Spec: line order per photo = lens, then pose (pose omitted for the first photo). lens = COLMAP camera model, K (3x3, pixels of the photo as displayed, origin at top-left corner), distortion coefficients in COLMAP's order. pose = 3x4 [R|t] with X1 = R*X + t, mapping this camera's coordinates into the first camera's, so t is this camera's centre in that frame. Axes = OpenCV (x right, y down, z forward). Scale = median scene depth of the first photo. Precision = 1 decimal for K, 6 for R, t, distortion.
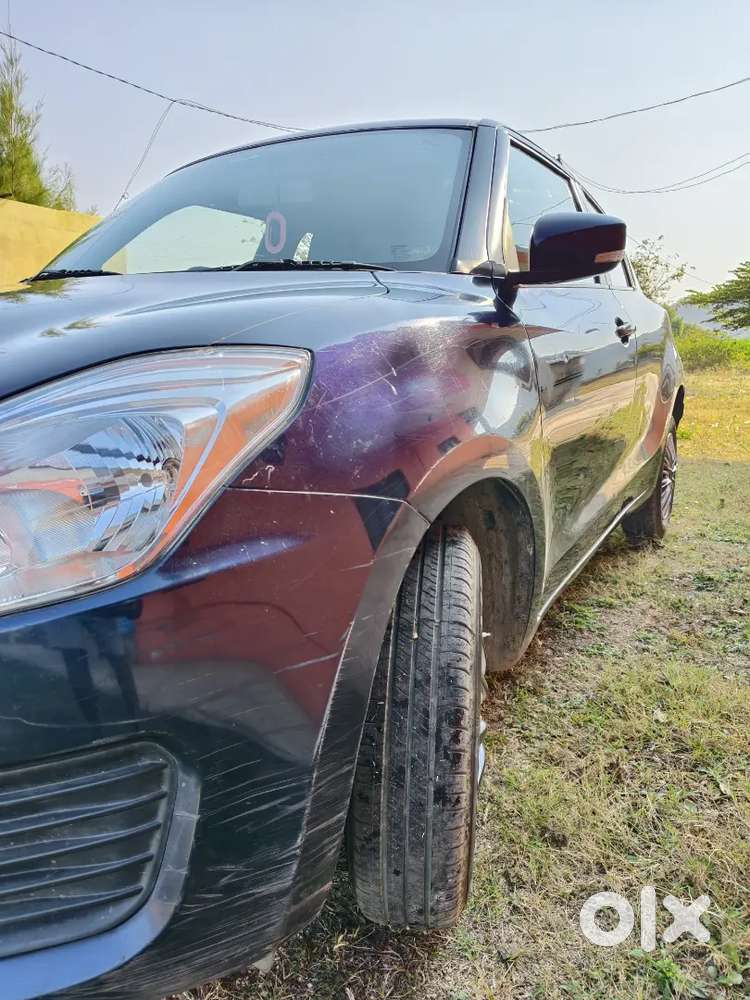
lens RADIAL K [[684.1, 0, 375.0], [0, 684.1, 500.0], [0, 0, 1]] dist [0.038298, -0.035033]
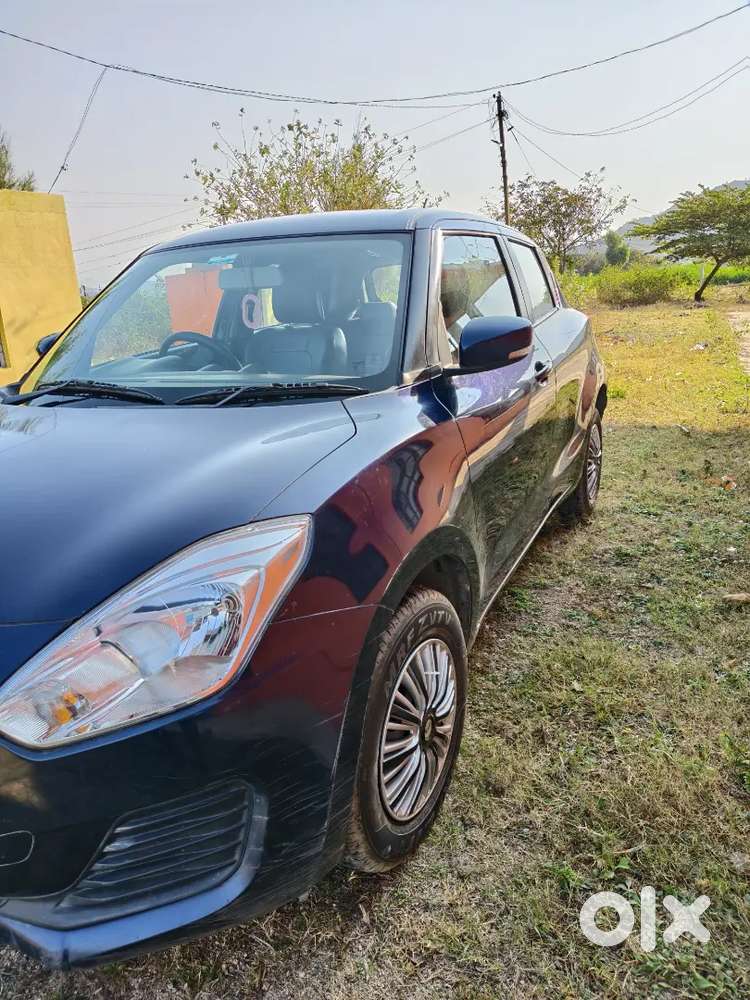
lens RADIAL K [[683.1, 0, 371.0], [0, 683.1, 497.7], [0, 0, 1]] dist [0.089954, -0.135359]
pose [[0.996695, -0.066351, 0.046865, -0.016792], [0.061631, 0.993488, 0.095832, -0.206913], [-0.052918, -0.092627, 0.994294, -0.274861]]
